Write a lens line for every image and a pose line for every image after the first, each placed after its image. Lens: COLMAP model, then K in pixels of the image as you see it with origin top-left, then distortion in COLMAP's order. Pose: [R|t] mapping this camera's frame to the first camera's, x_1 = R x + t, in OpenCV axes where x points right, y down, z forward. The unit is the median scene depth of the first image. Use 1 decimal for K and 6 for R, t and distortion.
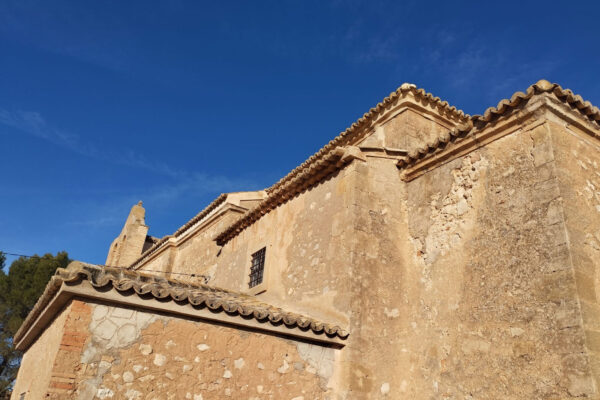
lens RADIAL K [[484.6, 0, 301.2], [0, 484.6, 188.7], [0, 0, 1]] dist [0.051196, -0.004207]
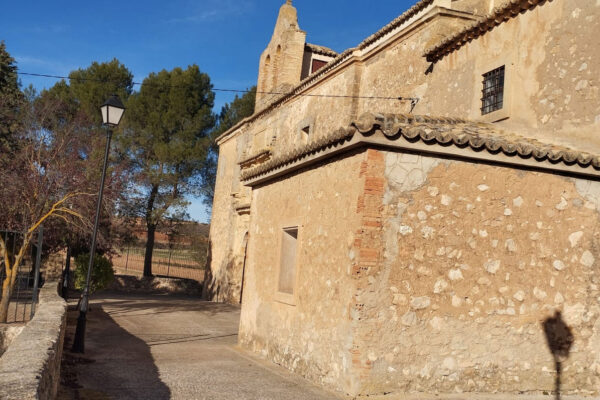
lens RADIAL K [[651.7, 0, 300.0], [0, 651.7, 200.0], [0, 0, 1]] dist [0.022766, 0.025471]
pose [[0.968918, -0.014970, -0.246929, -0.163325], [0.103007, 0.931934, 0.347691, -0.107063], [0.224916, -0.362320, 0.904509, -0.209007]]
